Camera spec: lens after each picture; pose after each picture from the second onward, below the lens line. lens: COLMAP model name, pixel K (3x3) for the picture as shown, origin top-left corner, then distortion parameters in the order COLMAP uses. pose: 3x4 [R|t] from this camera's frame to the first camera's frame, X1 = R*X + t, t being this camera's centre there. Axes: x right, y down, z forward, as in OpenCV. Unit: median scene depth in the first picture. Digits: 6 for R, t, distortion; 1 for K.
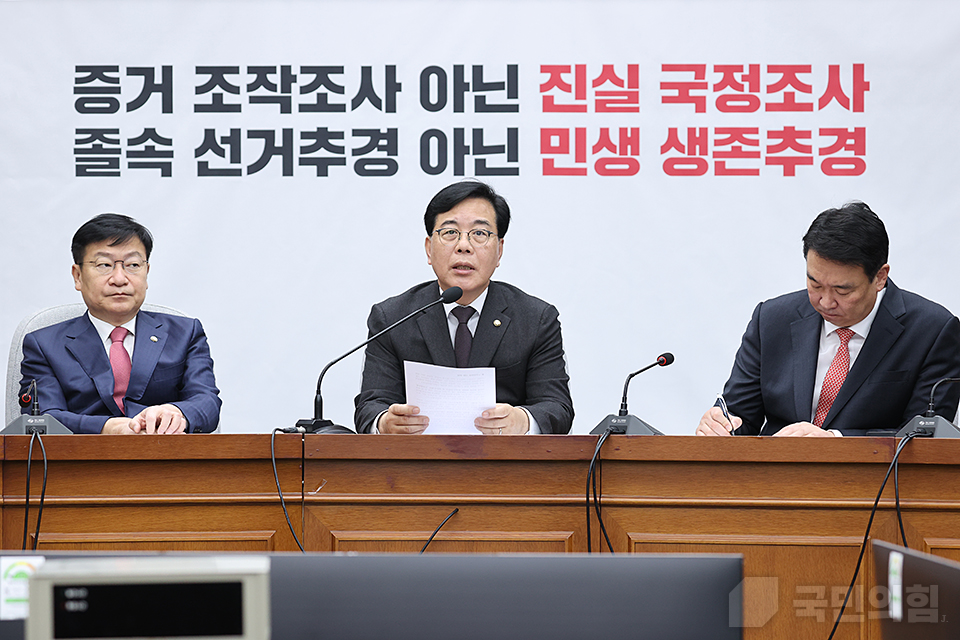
lens RADIAL K [[3031.9, 0, 472.7], [0, 3031.9, 319.3], [0, 0, 1]] dist [-0.078601, 0.000000]
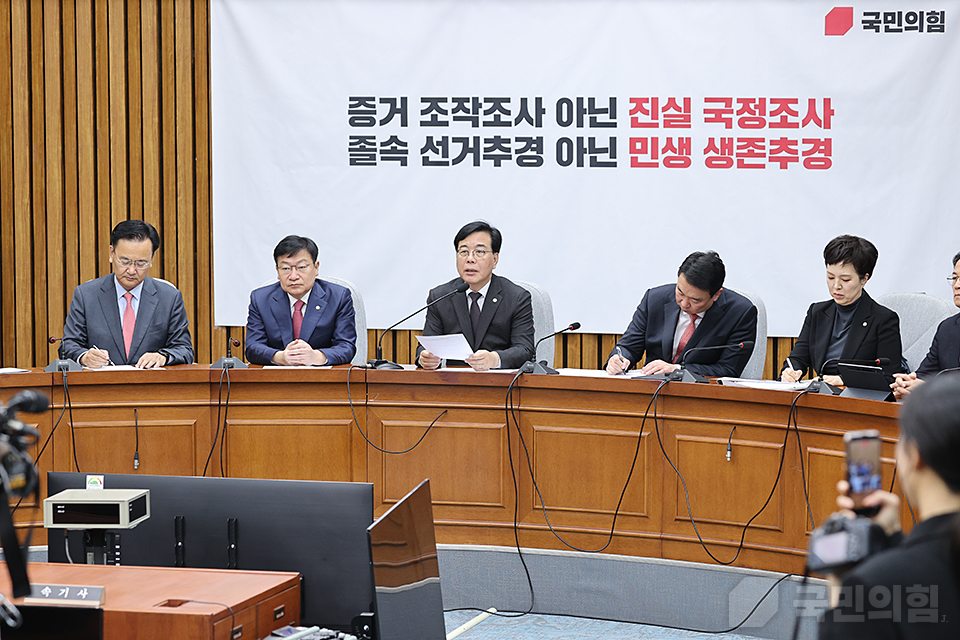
lens RADIAL K [[3031.9, 0, 479.1], [0, 3031.9, 321.8], [0, 0, 1]] dist [-0.078601, 0.000000]
pose [[0.978192, 0.014789, -0.207175, 0.276765], [0.003841, 0.996003, 0.089234, -0.109030], [0.207666, -0.088084, 0.974226, -0.582015]]
